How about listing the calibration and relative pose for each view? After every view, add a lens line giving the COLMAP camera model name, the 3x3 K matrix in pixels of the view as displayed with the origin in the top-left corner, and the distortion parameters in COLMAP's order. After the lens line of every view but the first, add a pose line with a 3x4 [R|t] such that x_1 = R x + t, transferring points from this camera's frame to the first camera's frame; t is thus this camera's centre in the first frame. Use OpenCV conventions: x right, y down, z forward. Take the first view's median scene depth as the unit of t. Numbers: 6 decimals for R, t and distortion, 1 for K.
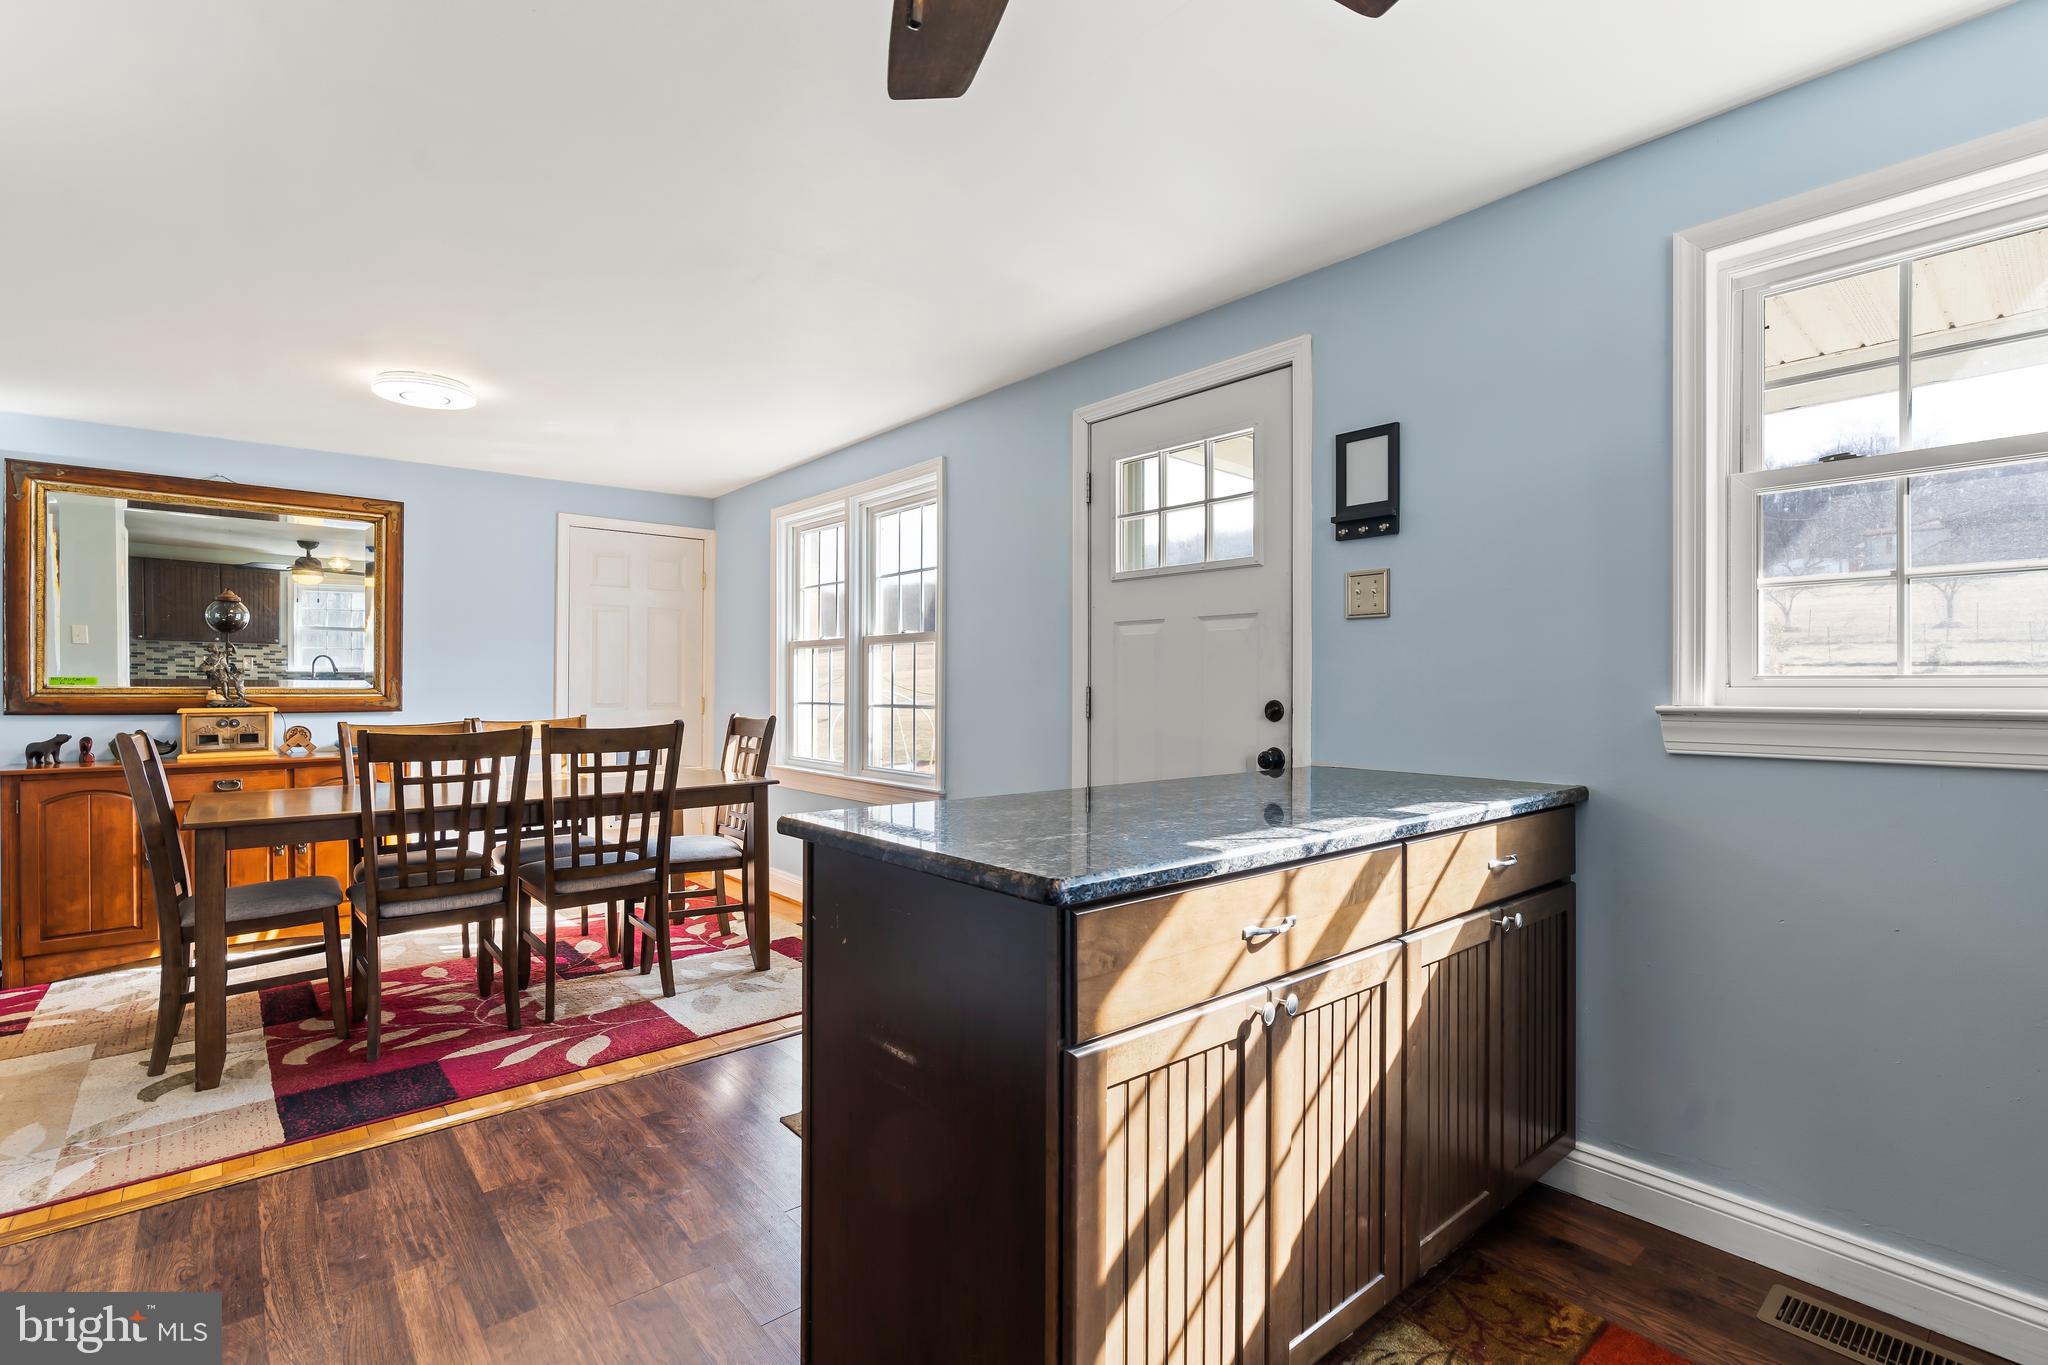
lens RADIAL K [[931.2, 0, 1021.2], [0, 931.2, 689.1], [0, 0, 1]] dist [-0.010493, 0.003624]
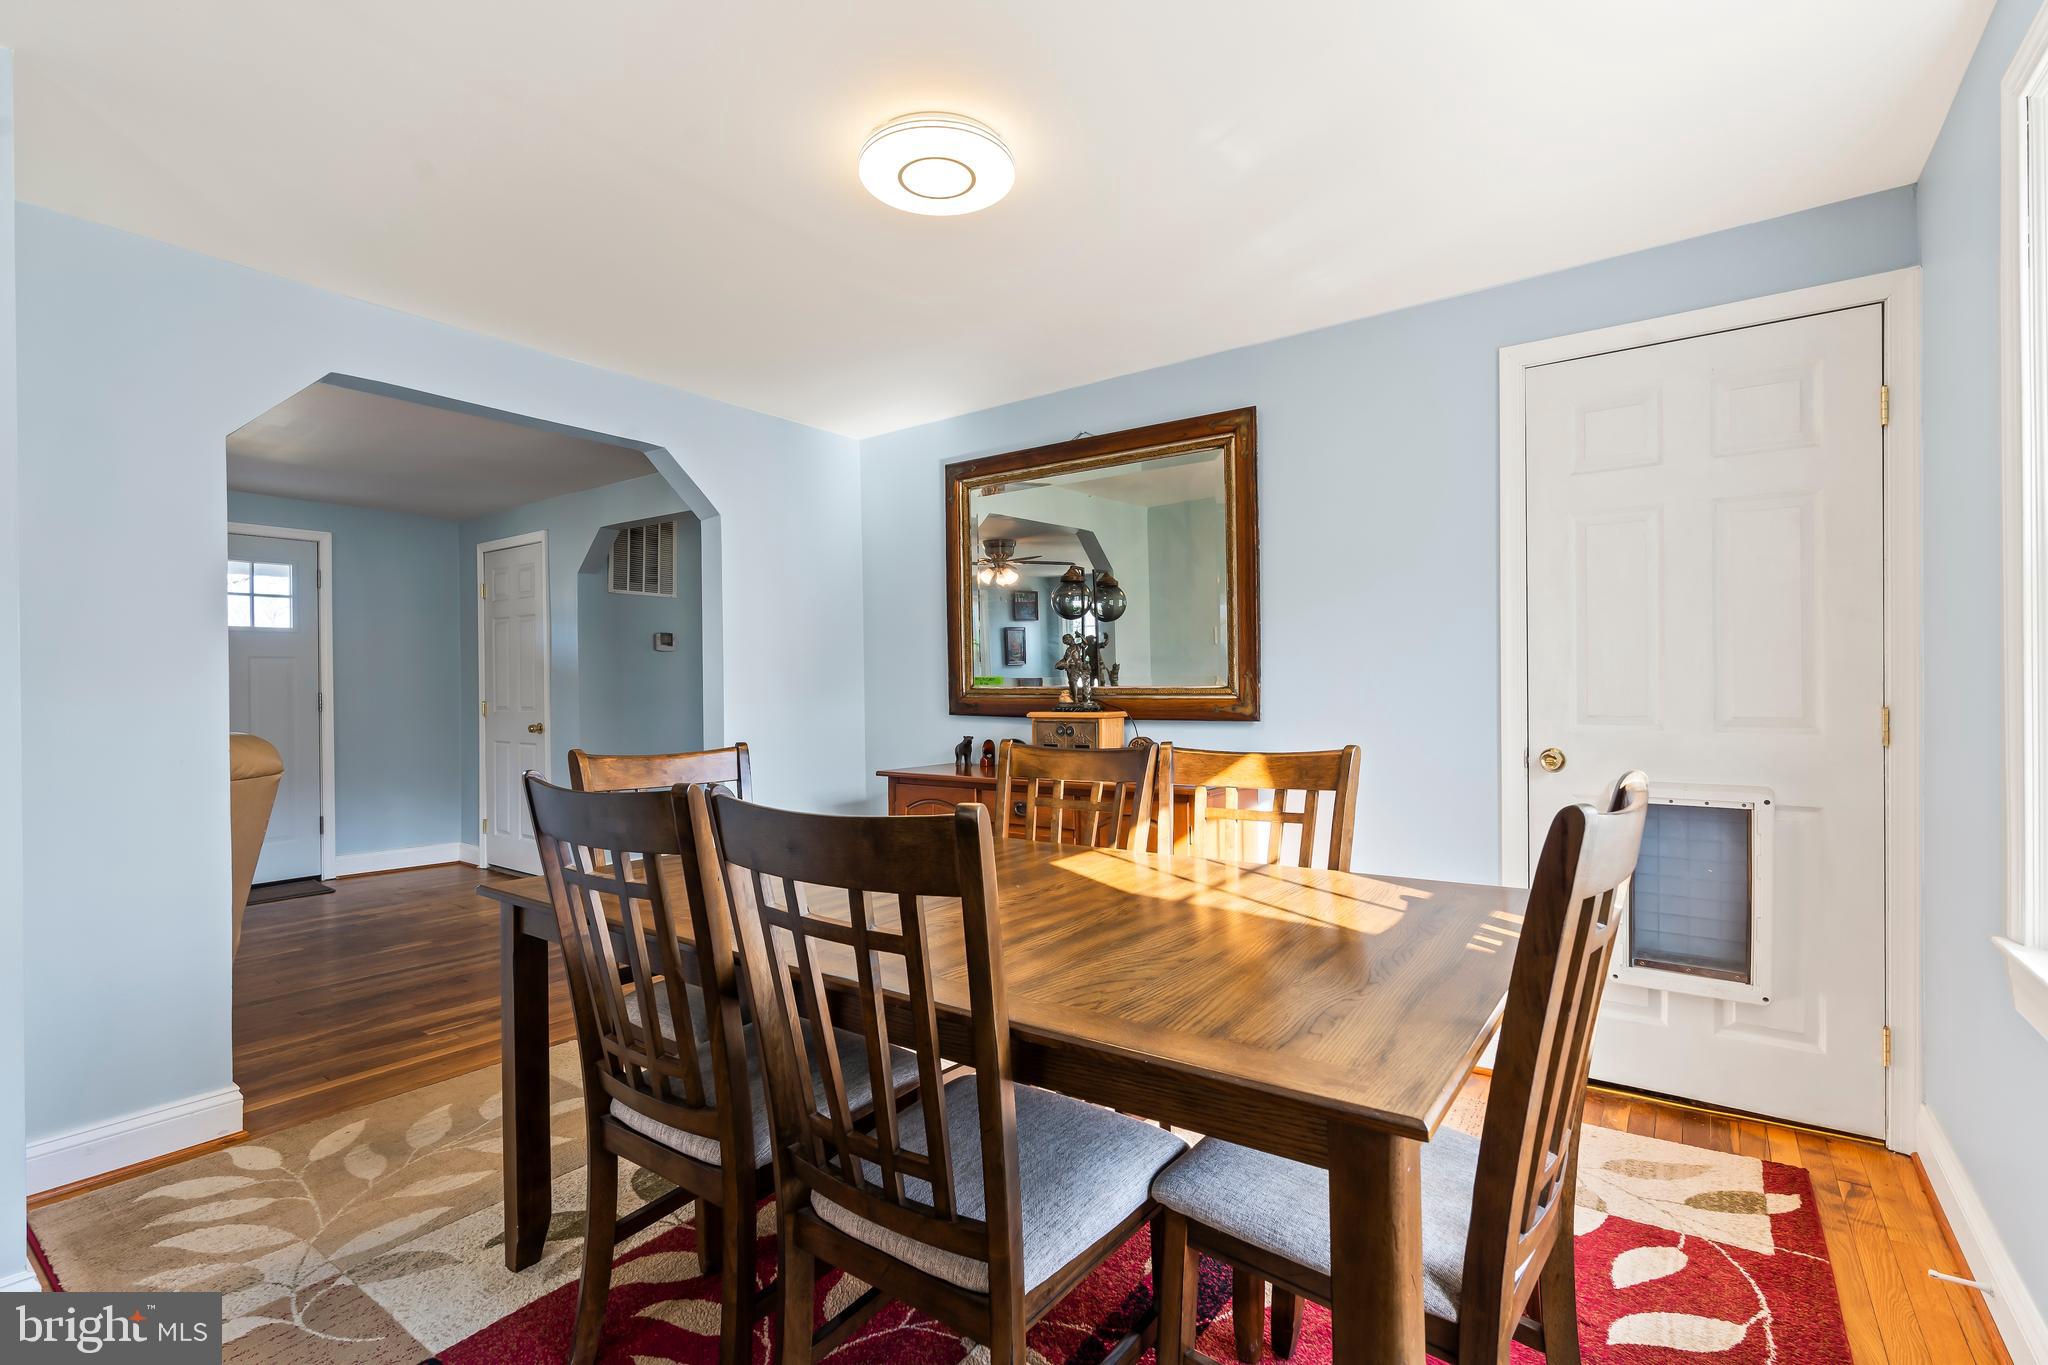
lens RADIAL K [[931.2, 0, 1021.5], [0, 931.2, 679.0], [0, 0, 1]] dist [-0.010493, 0.003624]
pose [[0.222540, -0.007648, -0.974894, -0.067860], [0.007627, 0.999952, -0.006103, -0.004640], [0.974894, -0.006077, 0.222587, 0.824266]]
